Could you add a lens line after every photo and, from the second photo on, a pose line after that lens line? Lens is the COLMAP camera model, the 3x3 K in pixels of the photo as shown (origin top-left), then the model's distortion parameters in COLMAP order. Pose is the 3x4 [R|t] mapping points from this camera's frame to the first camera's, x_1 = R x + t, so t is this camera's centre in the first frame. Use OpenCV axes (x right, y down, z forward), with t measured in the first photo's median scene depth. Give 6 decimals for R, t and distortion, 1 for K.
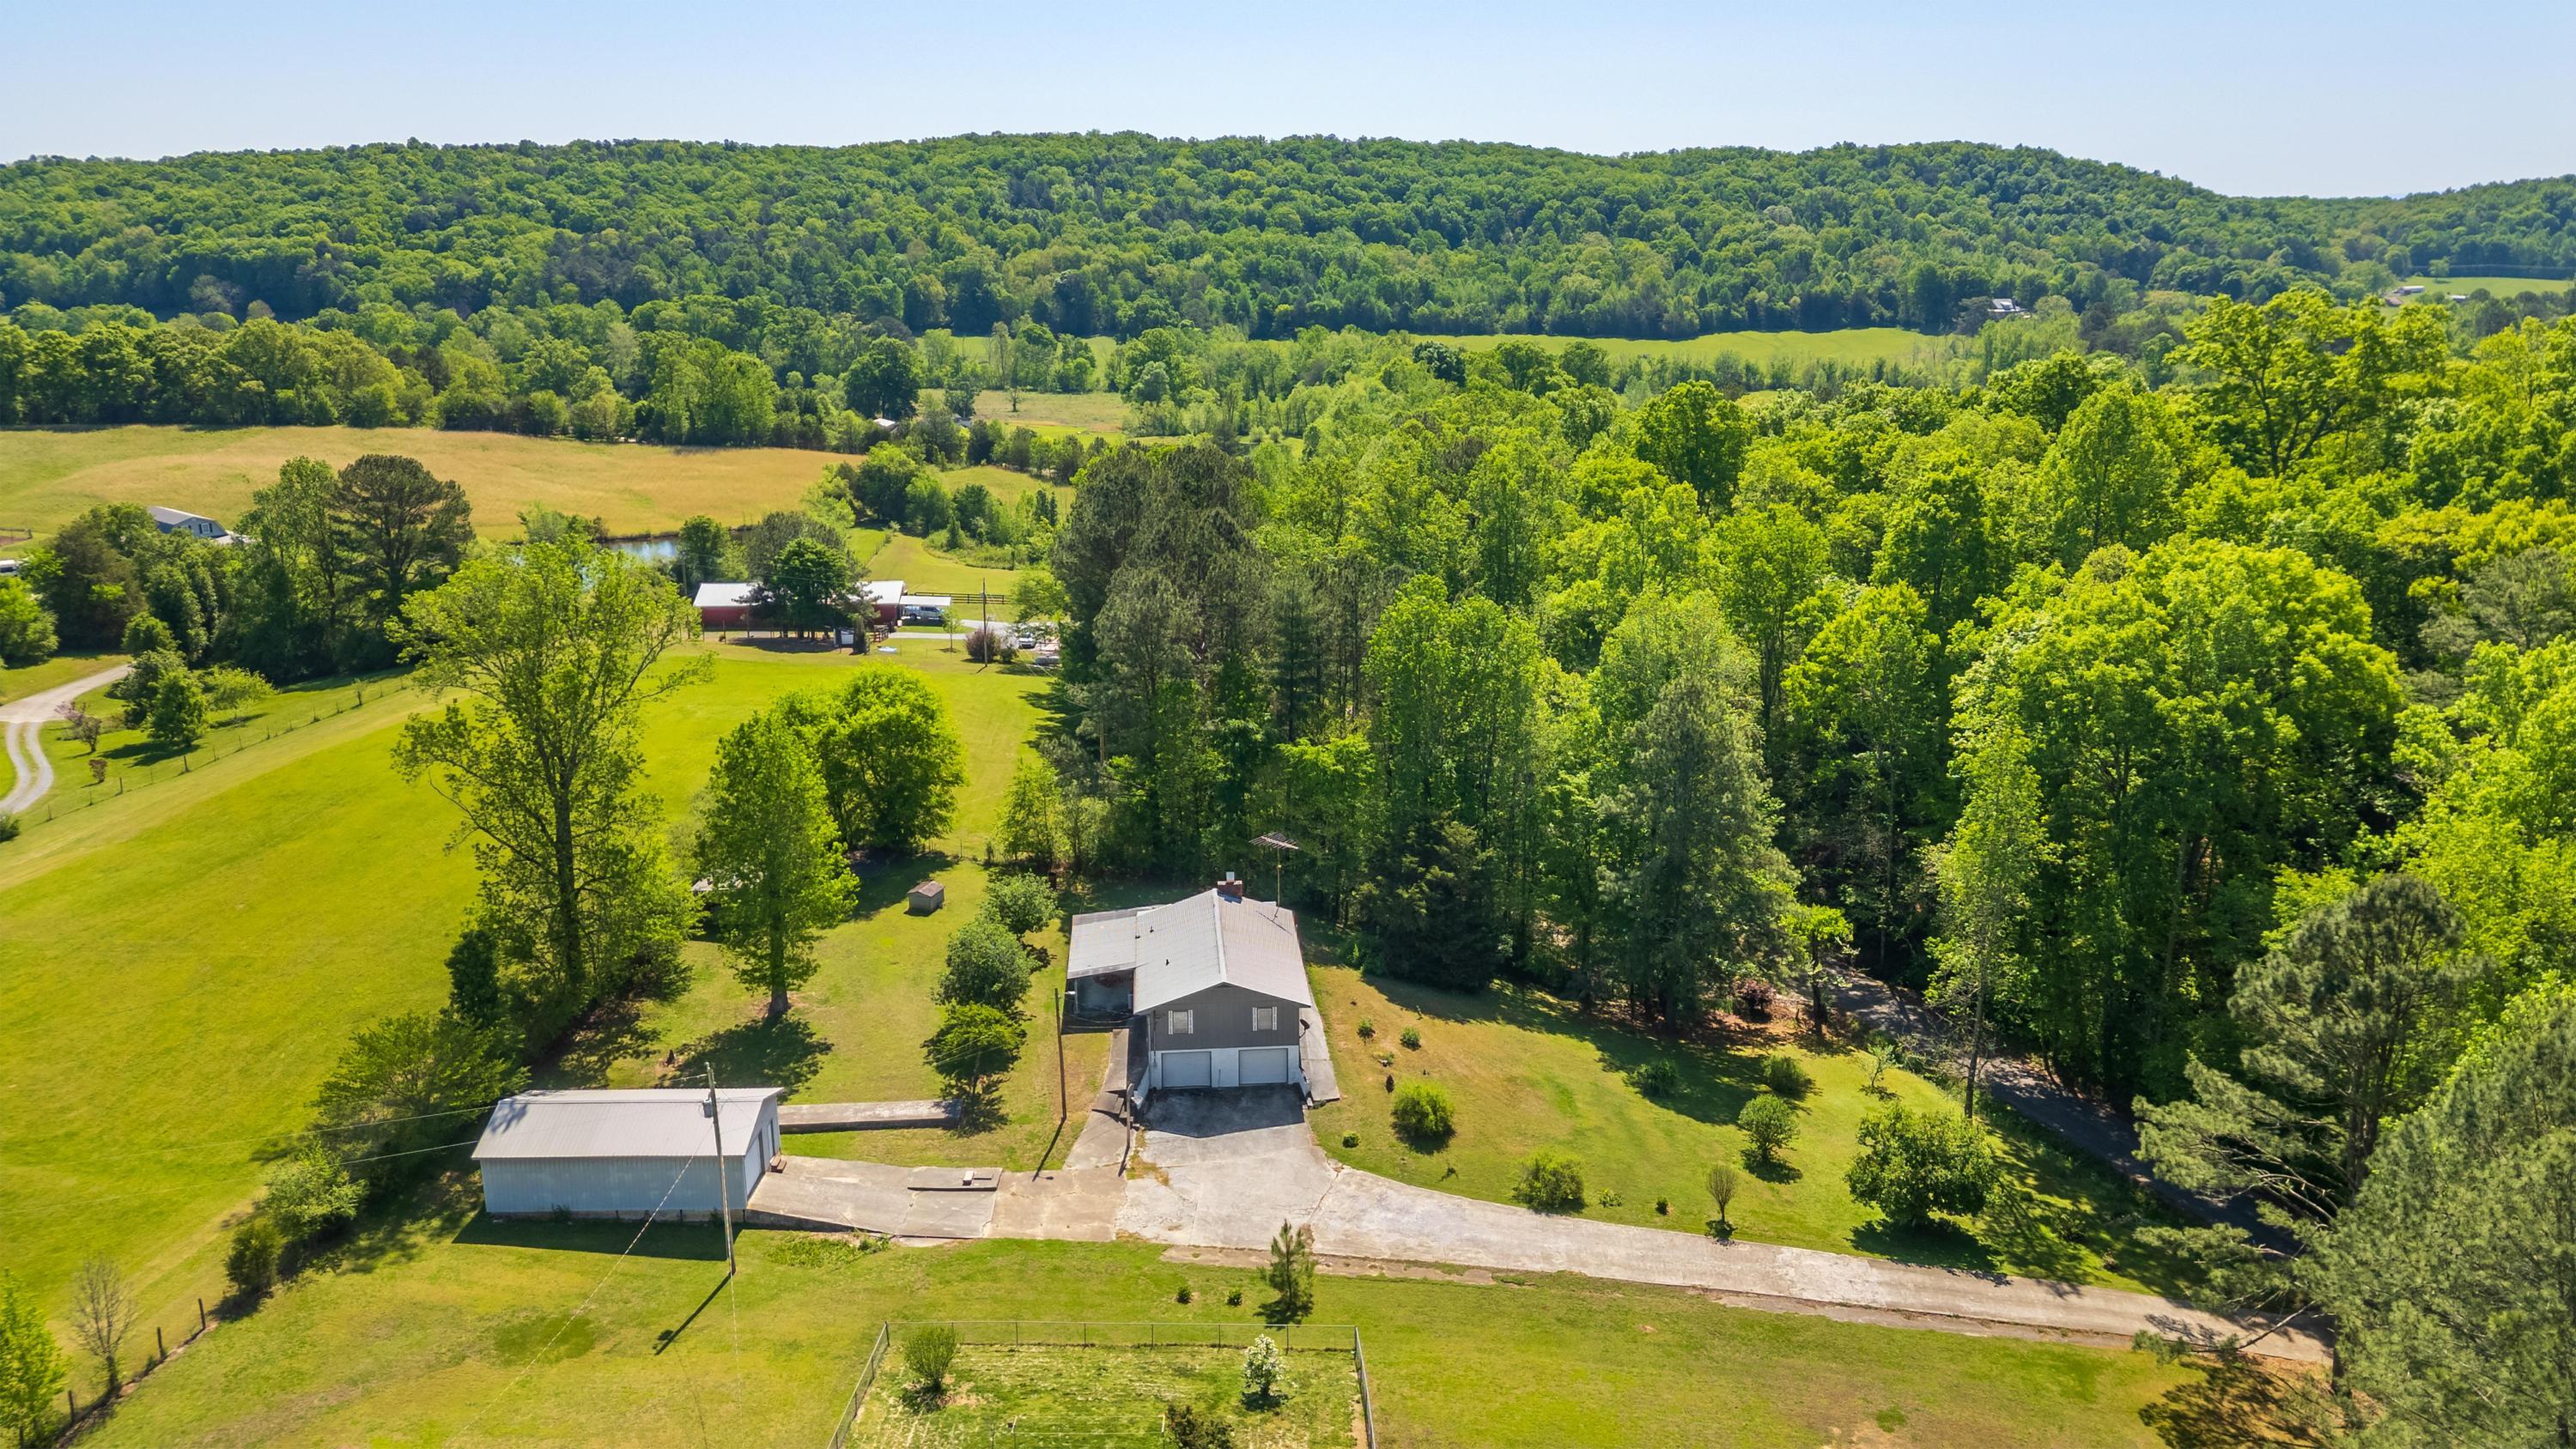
lens RADIAL K [[1738.3, 0, 1288.0], [0, 1738.3, 724.5], [0, 0, 1]] dist [0.071780, -0.061765]
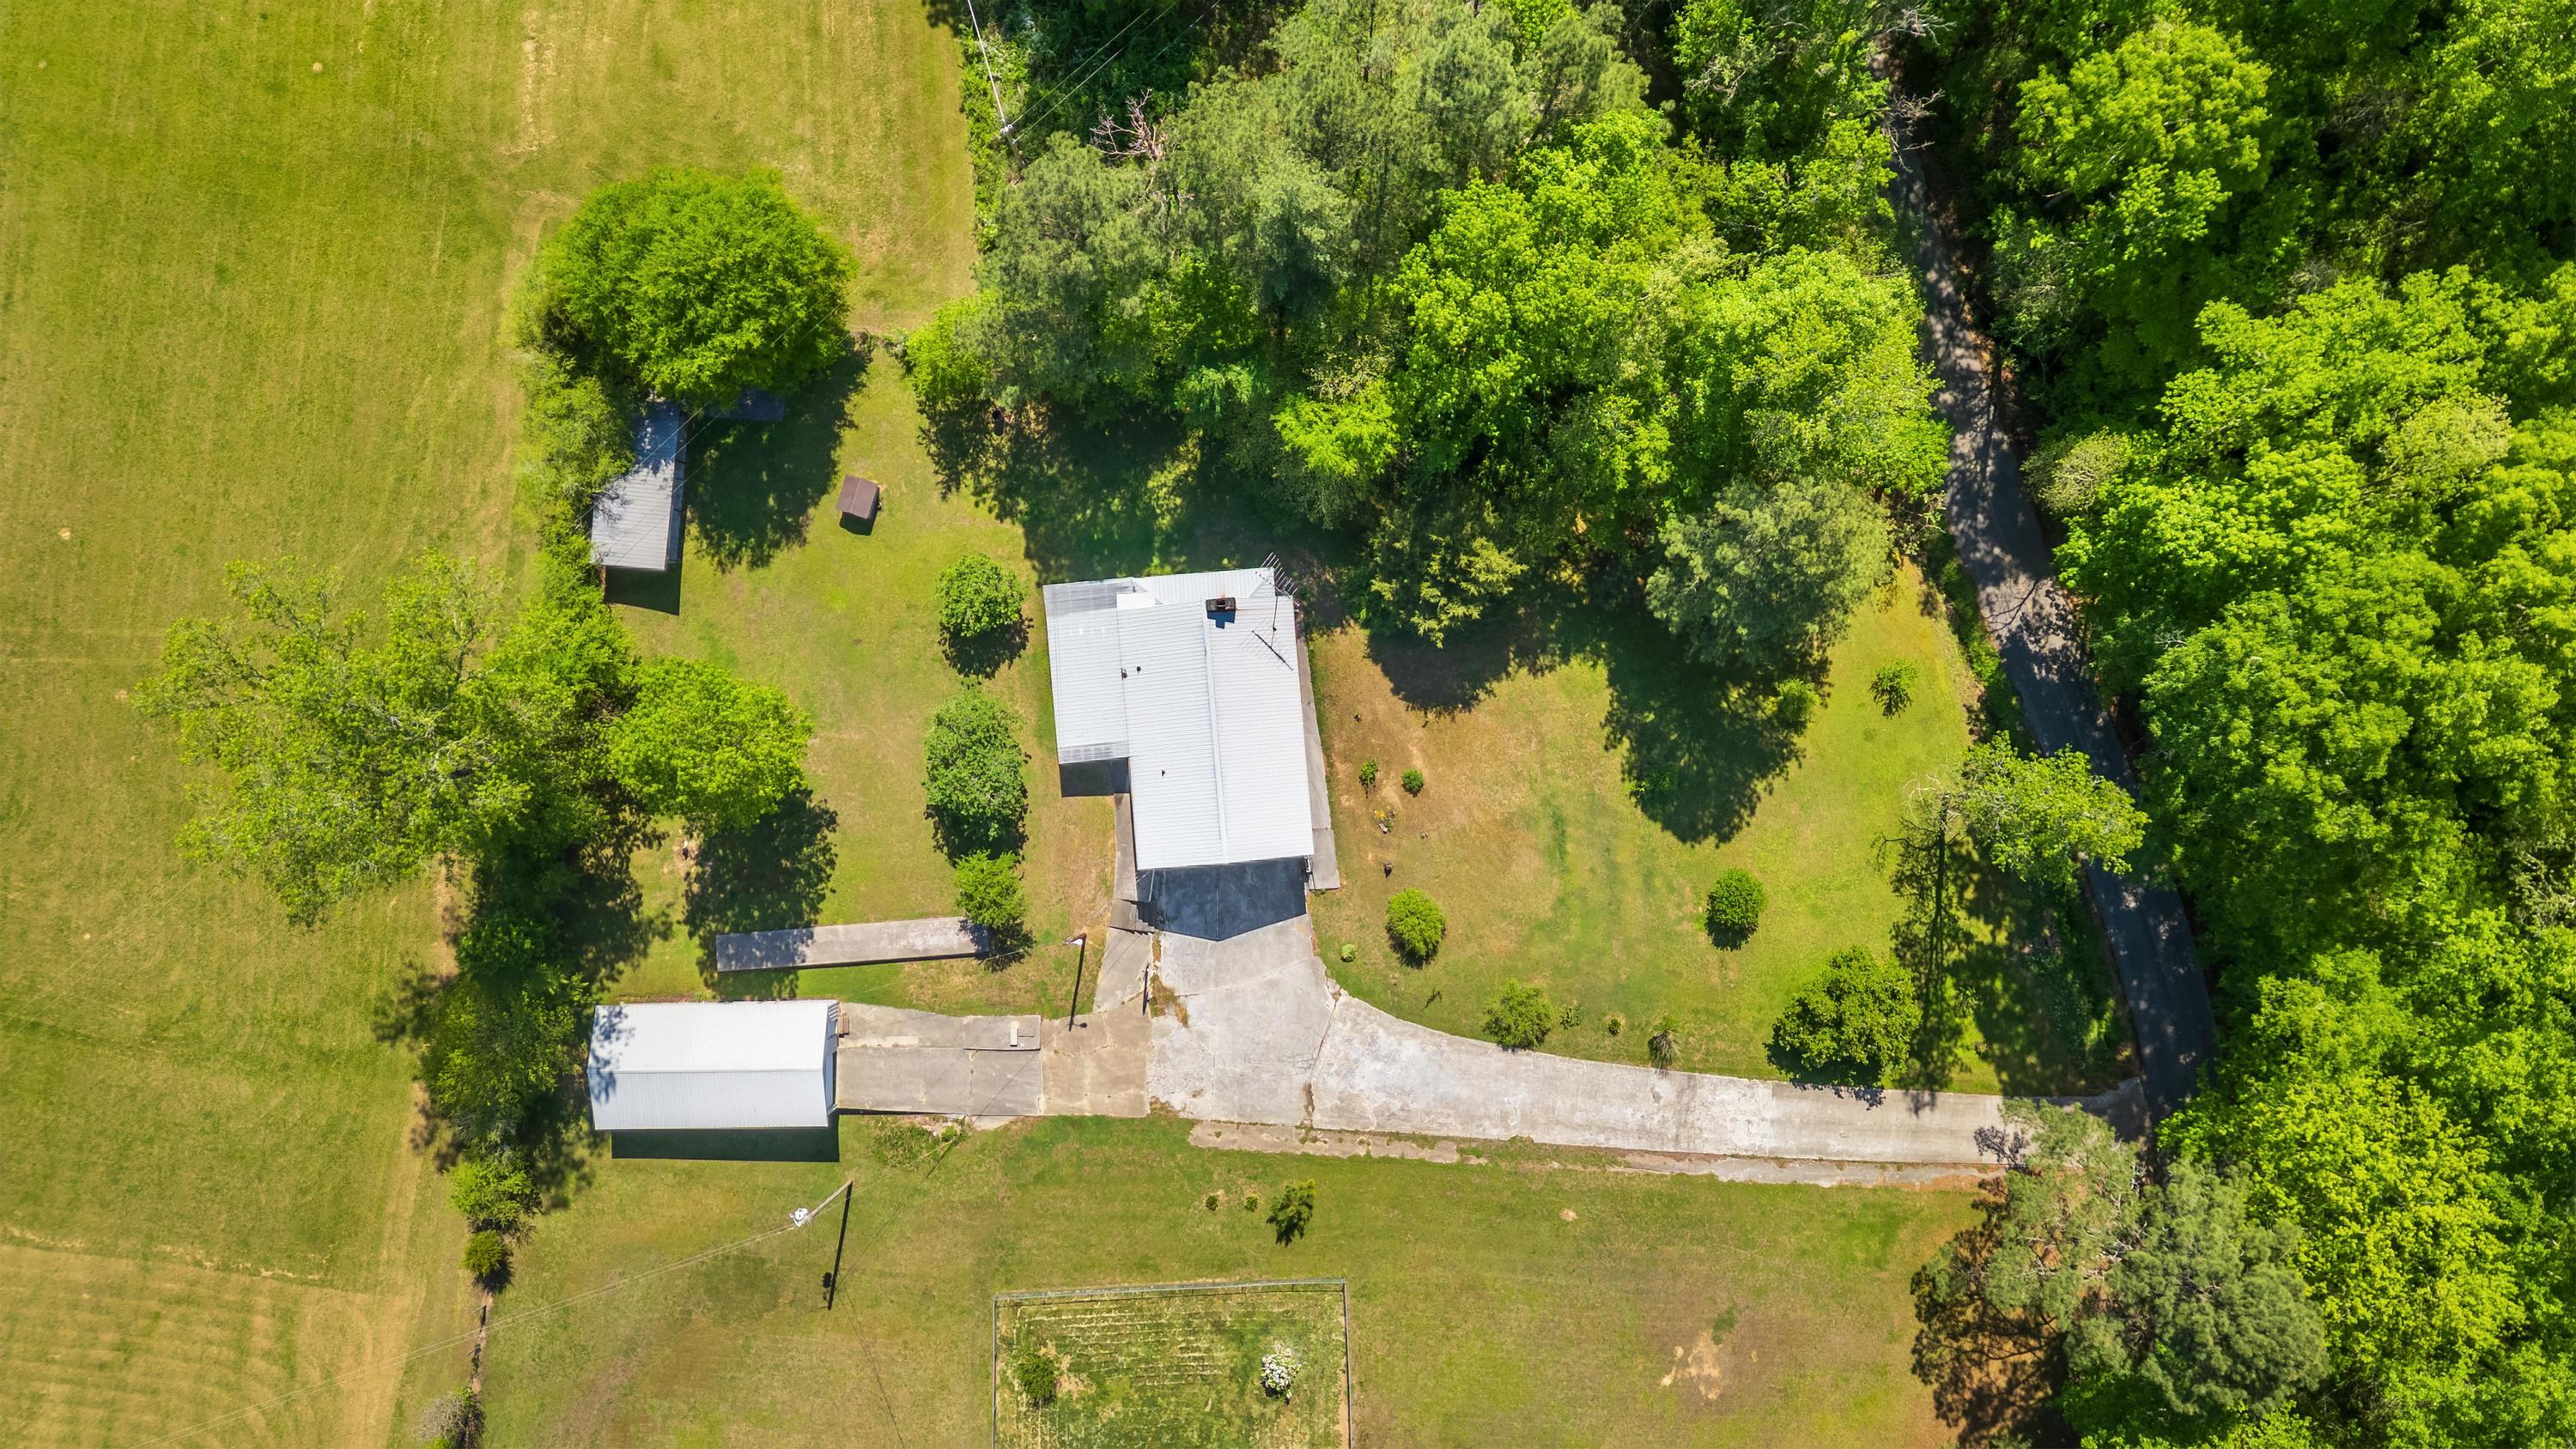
lens RADIAL K [[1738.3, 0, 1288.0], [0, 1738.3, 724.5], [0, 0, 1]] dist [0.071780, -0.061765]
pose [[0.999934, -0.008621, -0.007551, 0.000783], [0.009823, 0.305420, 0.952167, -0.089322], [-0.005902, -0.952179, 0.305484, 0.084547]]
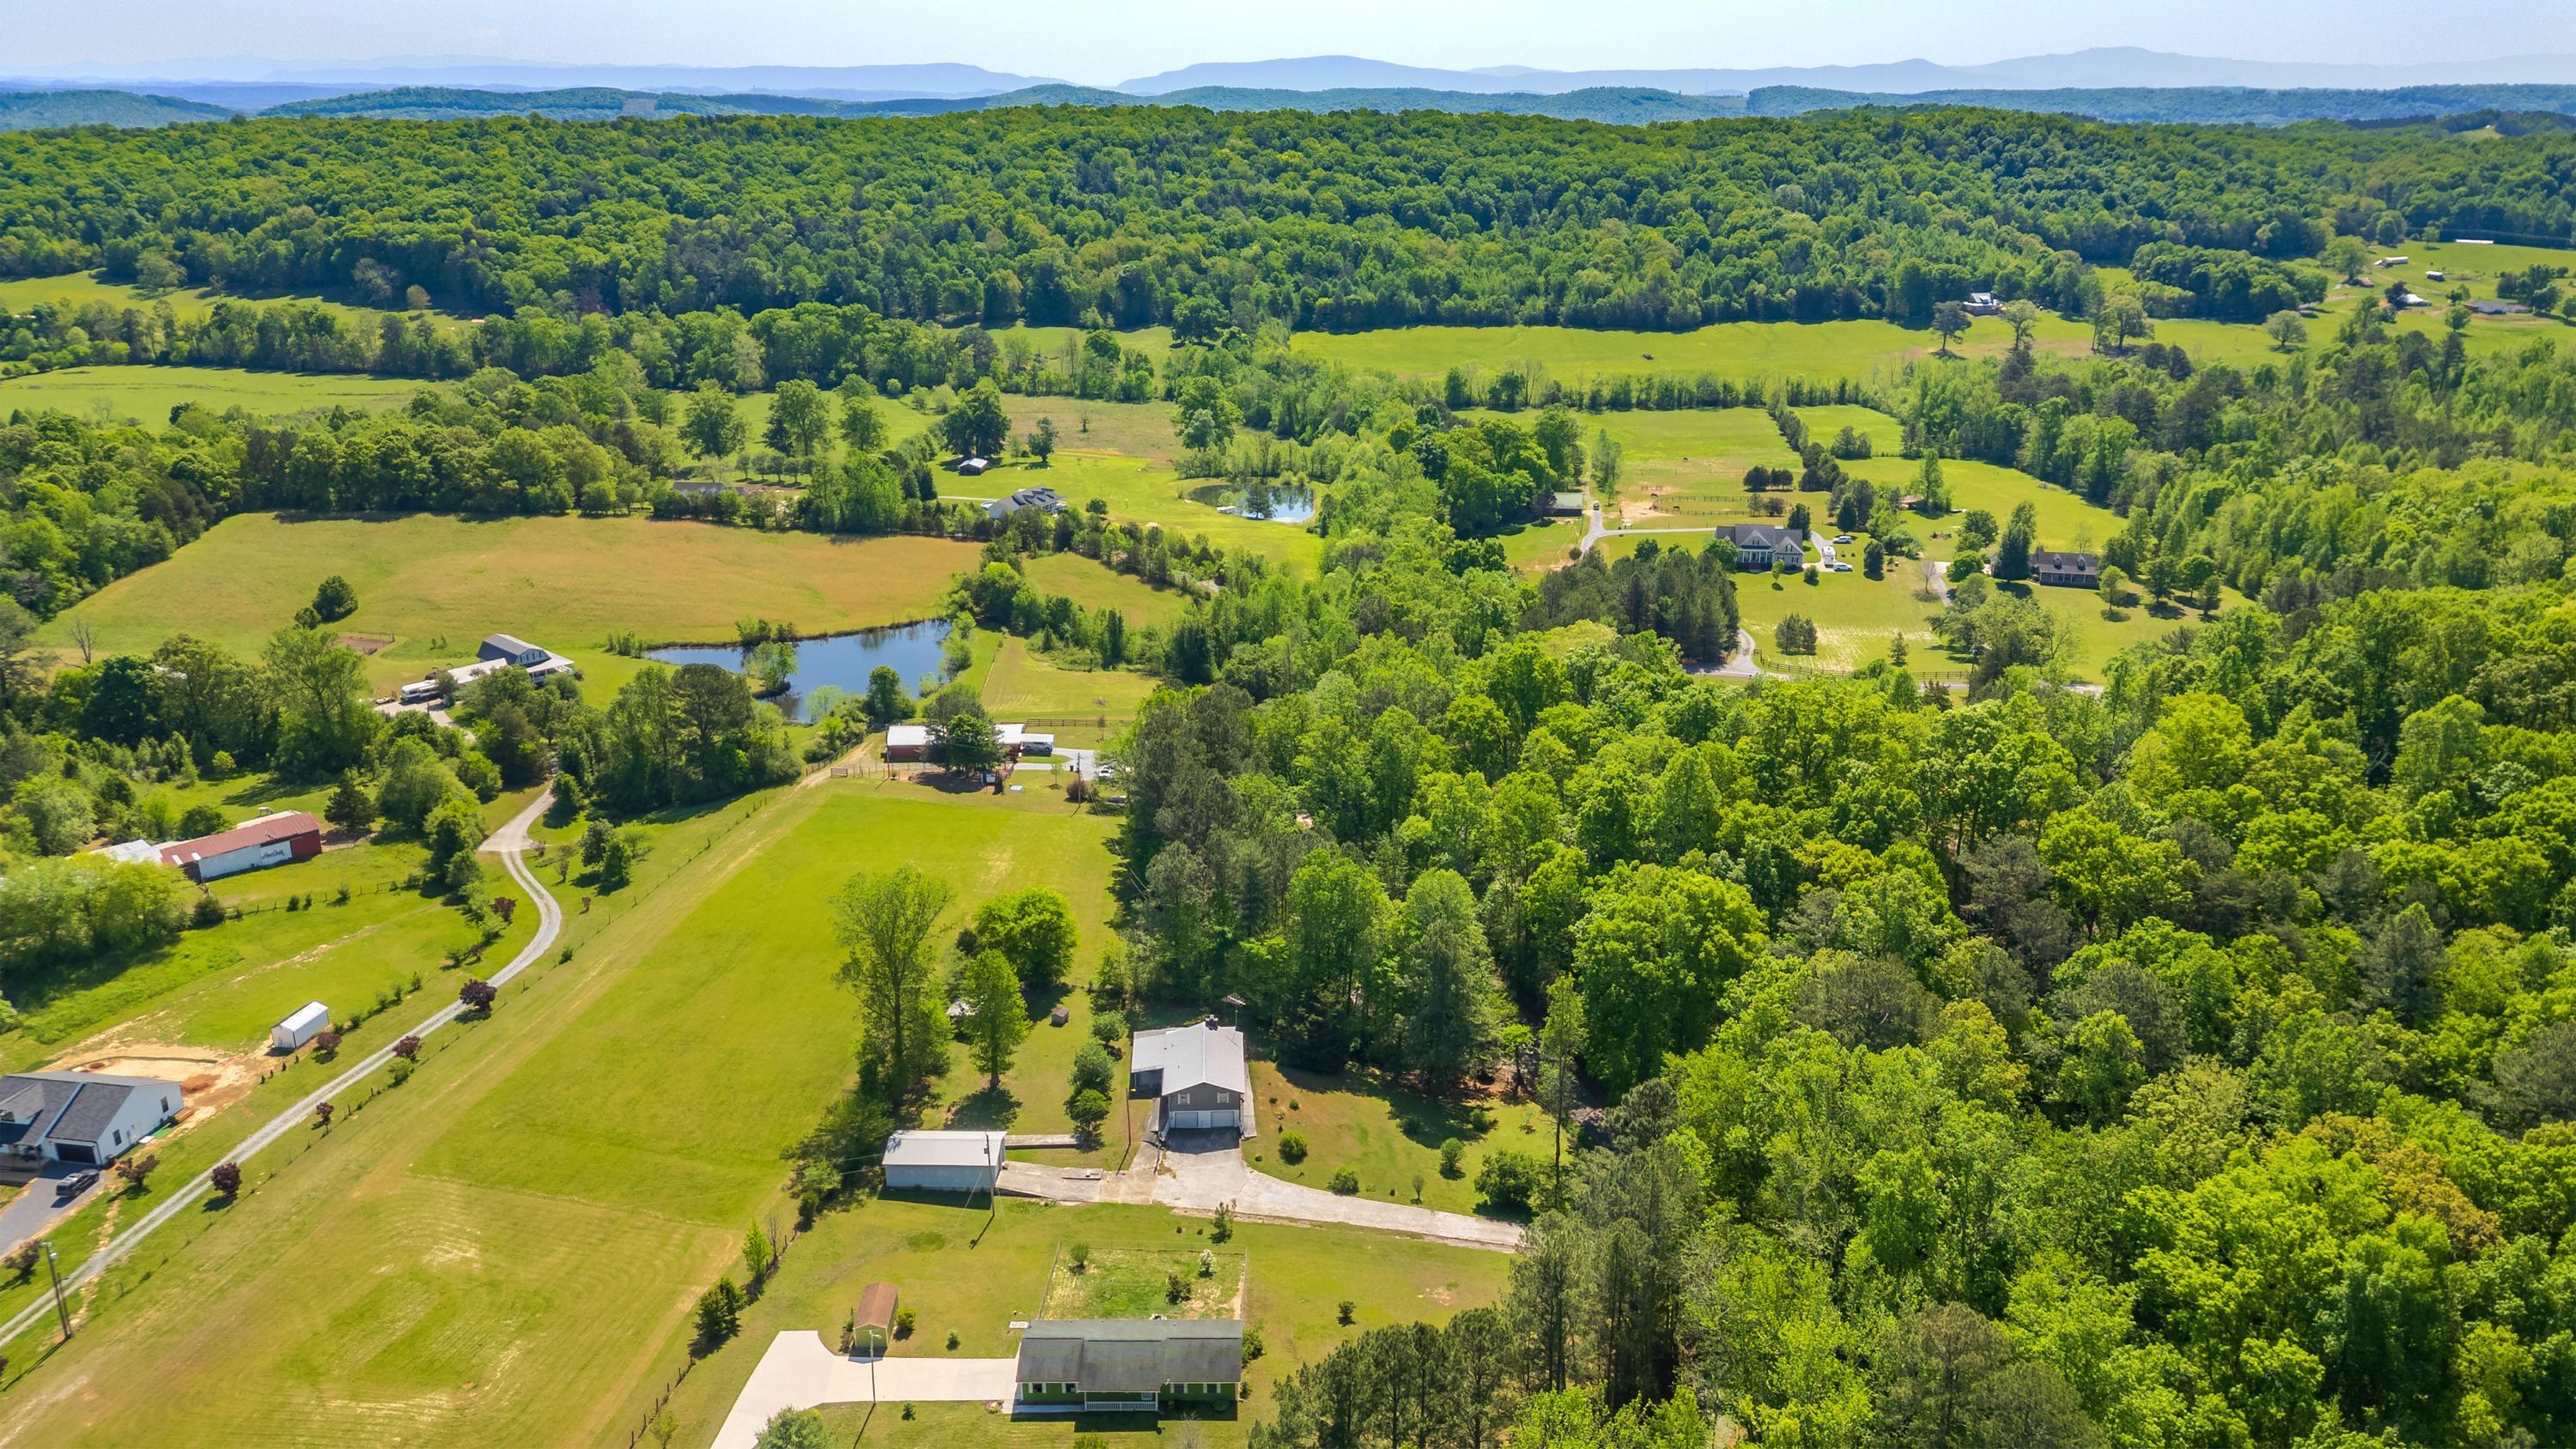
lens RADIAL K [[1738.3, 0, 1288.0], [0, 1738.3, 724.5], [0, 0, 1]] dist [0.071780, -0.061765]
pose [[0.999366, 0.014218, -0.032635, 0.014416], [-0.011772, 0.997191, 0.073966, -0.049824], [0.033595, -0.073535, 0.996727, -0.122355]]
